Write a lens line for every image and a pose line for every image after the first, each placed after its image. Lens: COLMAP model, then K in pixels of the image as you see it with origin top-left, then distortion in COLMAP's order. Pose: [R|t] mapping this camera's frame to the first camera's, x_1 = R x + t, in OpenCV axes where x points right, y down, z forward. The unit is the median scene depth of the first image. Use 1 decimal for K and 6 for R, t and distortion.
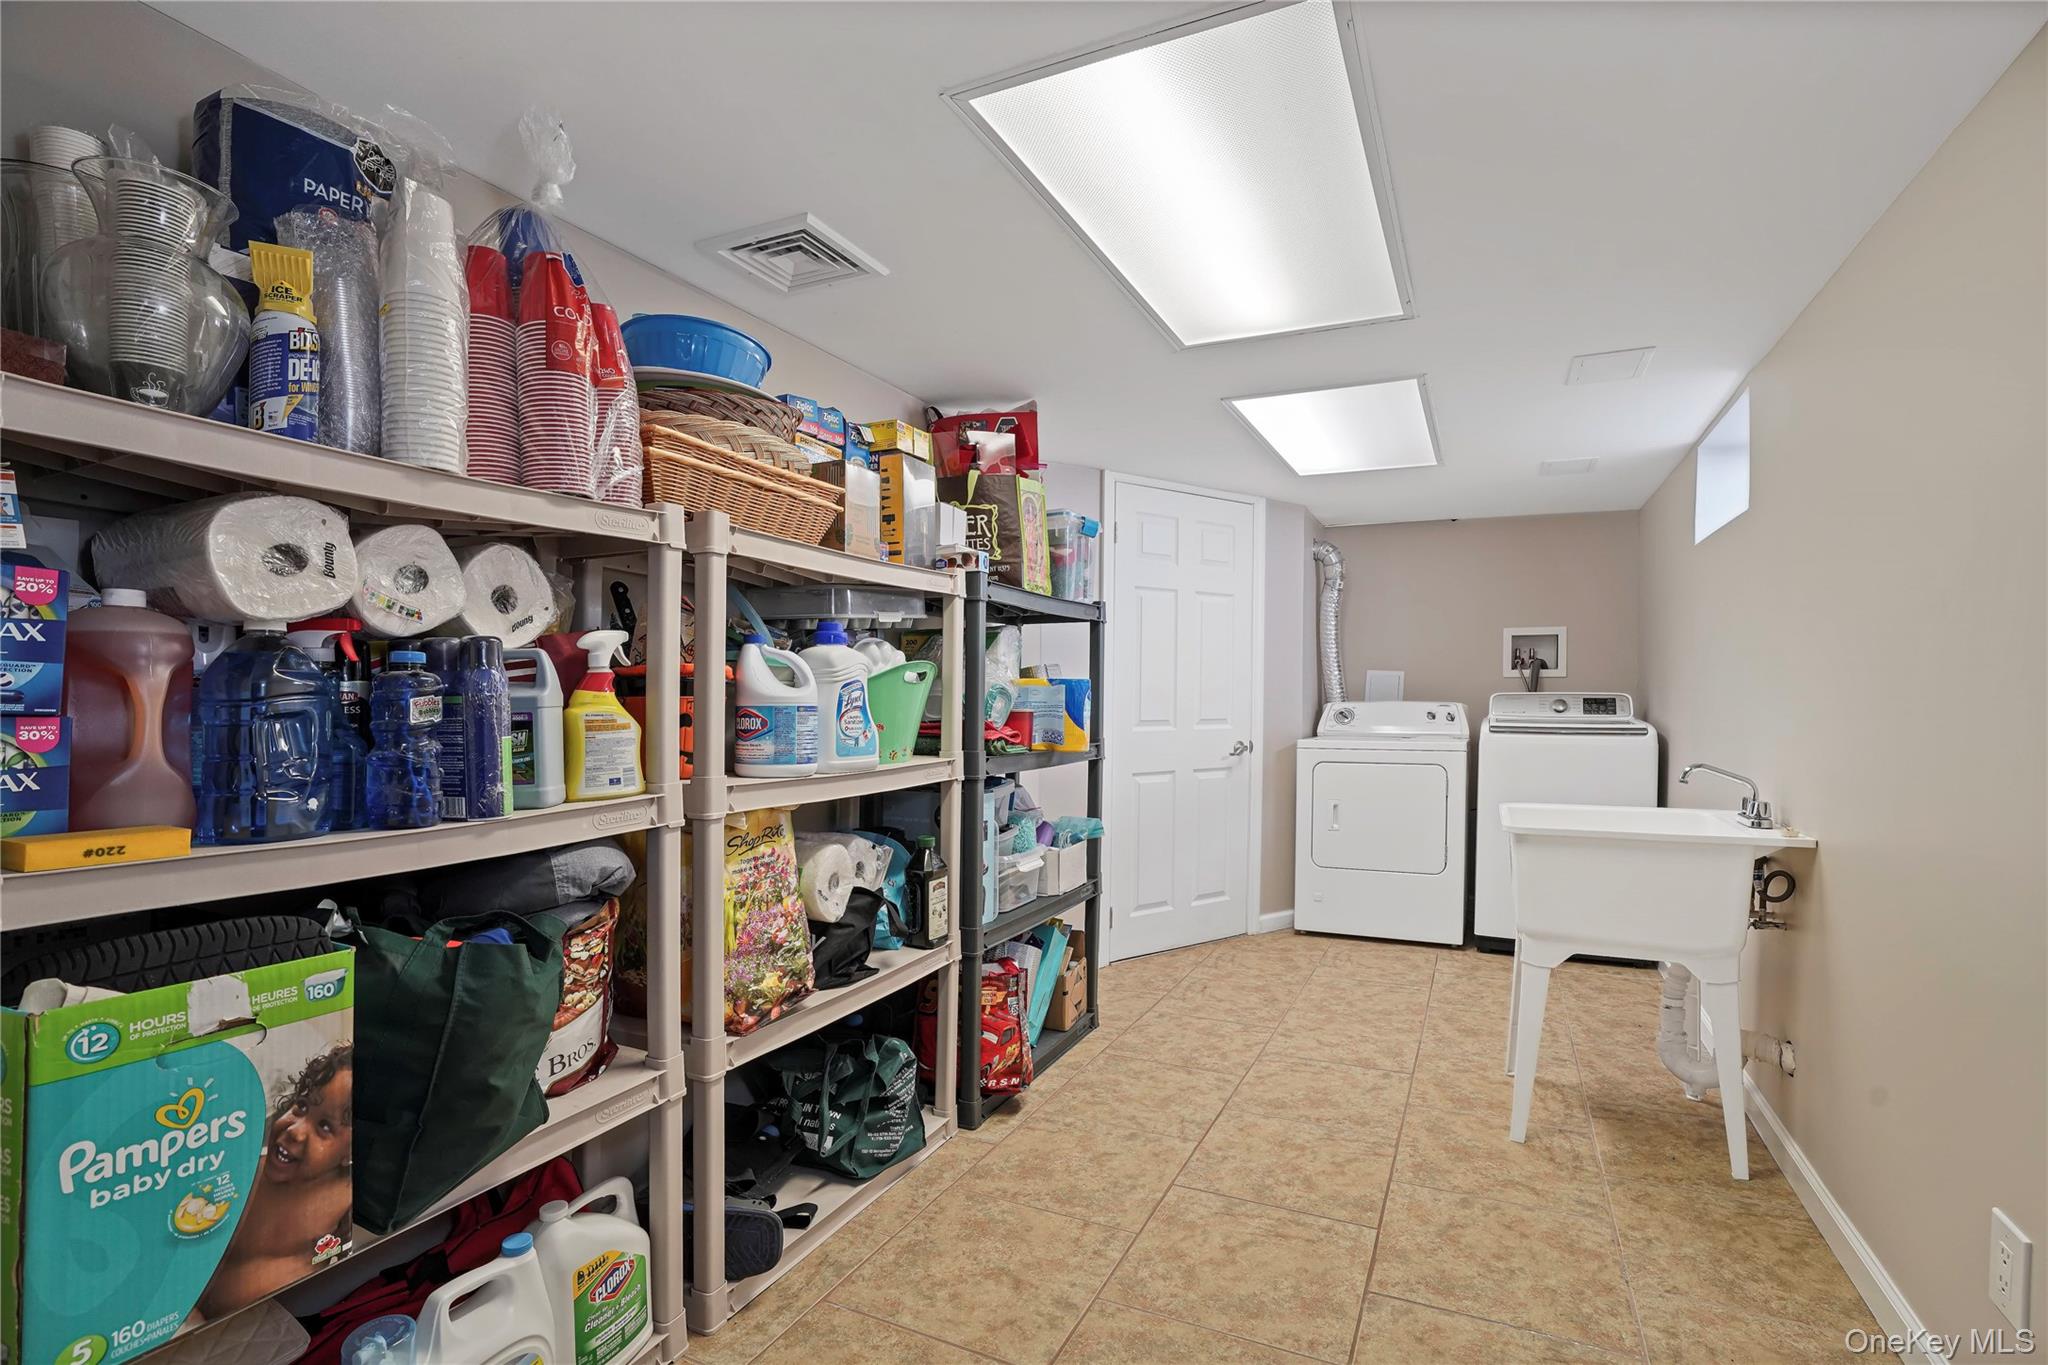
lens RADIAL K [[958.9, 0, 1025.7], [0, 958.9, 700.8], [0, 0, 1]] dist [-0.012346, 0.001244]
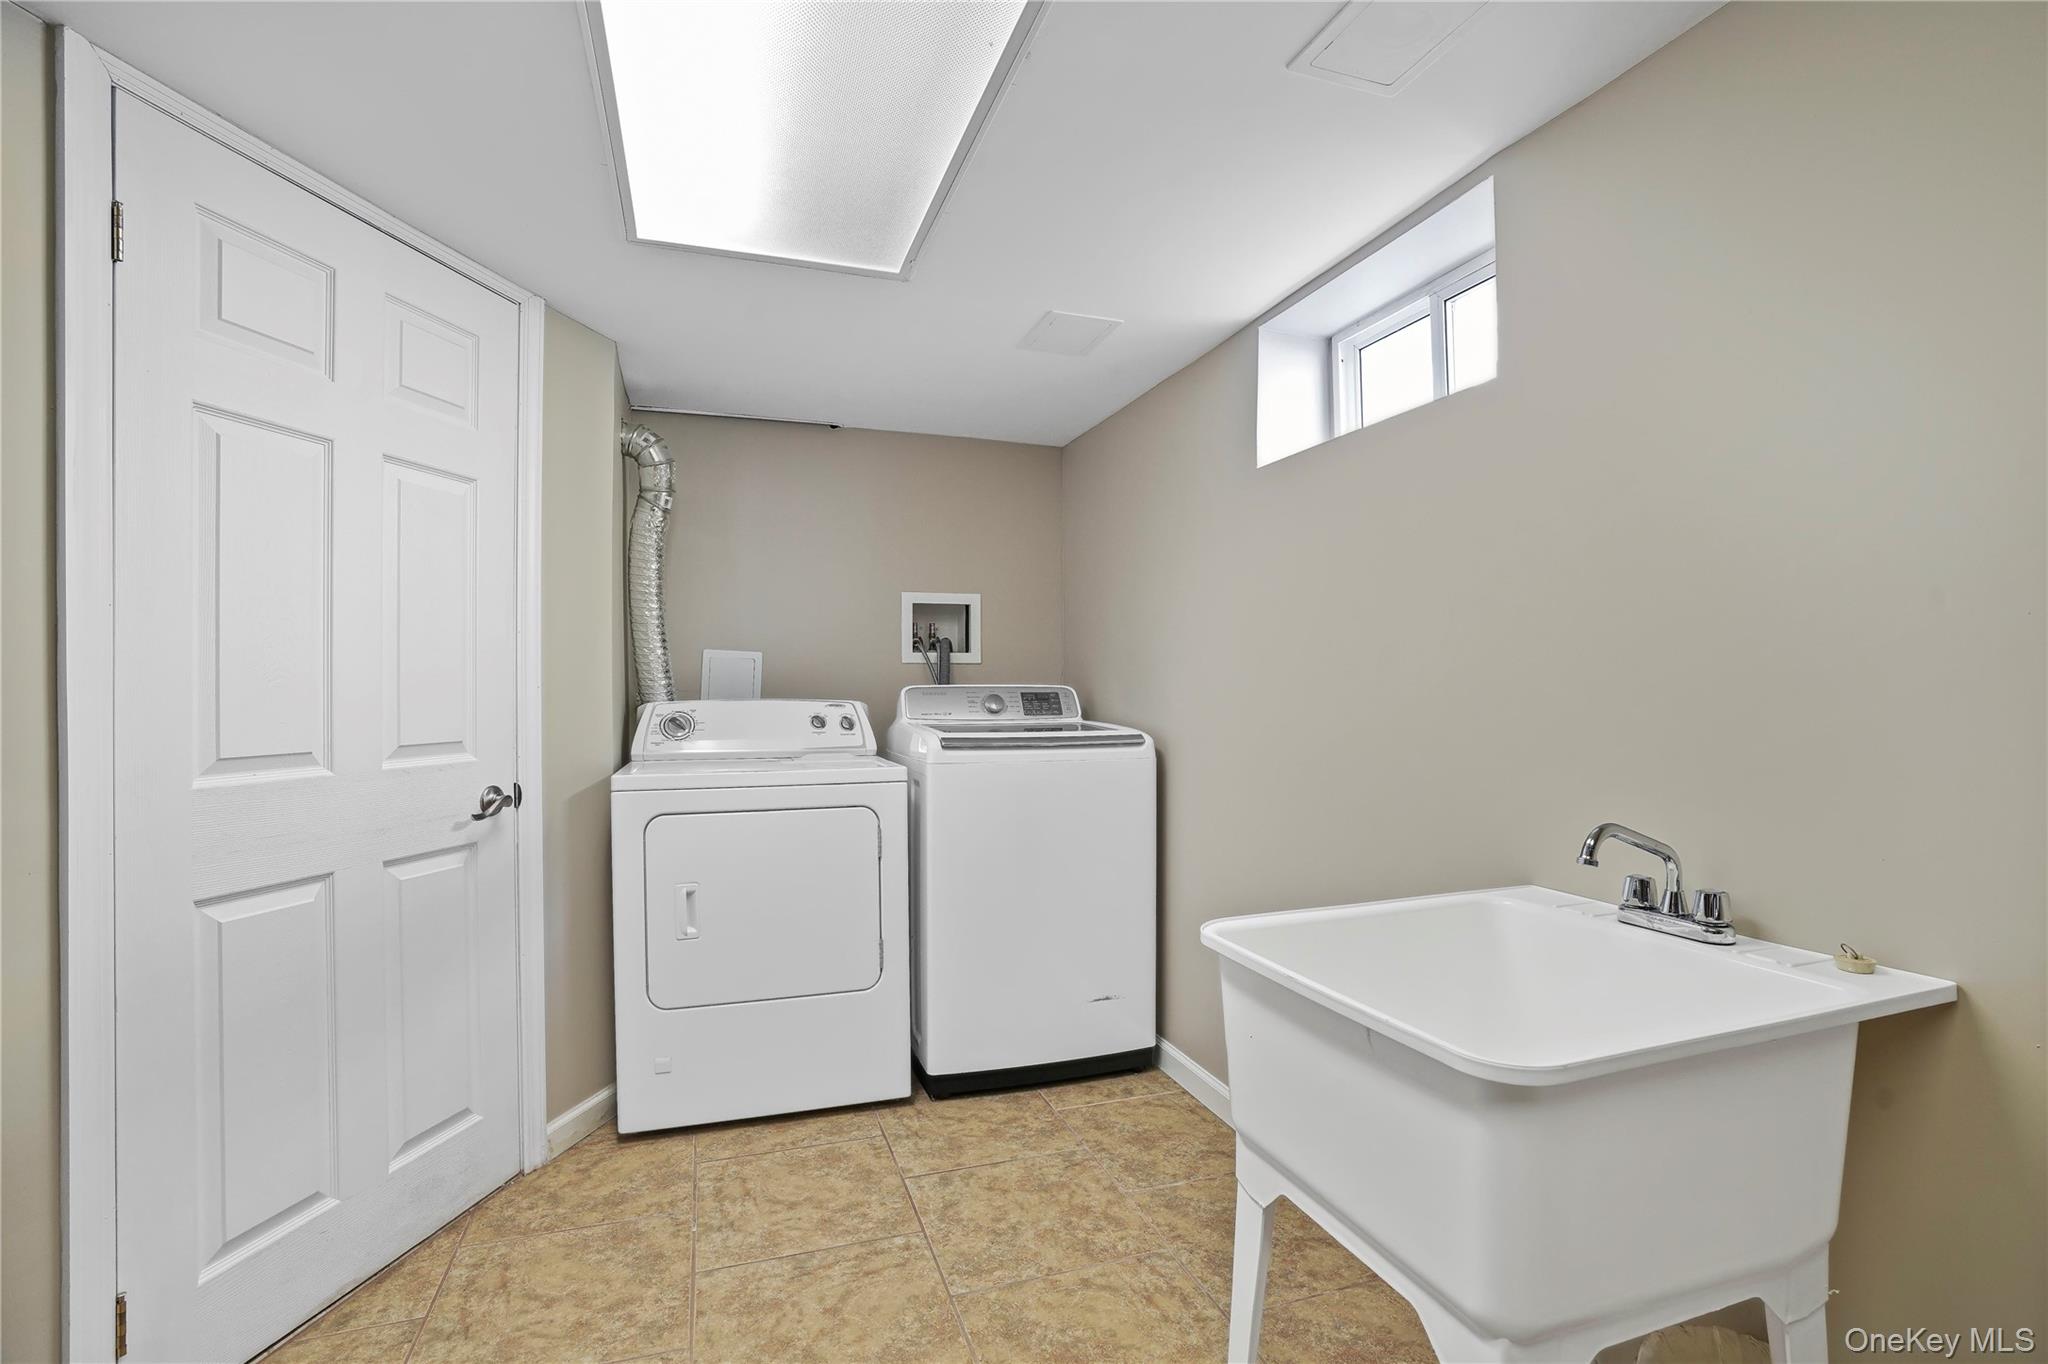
lens RADIAL K [[958.9, 0, 1034.1], [0, 958.9, 700.3], [0, 0, 1]] dist [-0.012346, 0.001244]
pose [[0.700148, -0.018931, 0.713747, 0.070761], [0.011045, 0.999816, 0.015683, -0.007231], [-0.713913, -0.003097, 0.700228, 0.468724]]
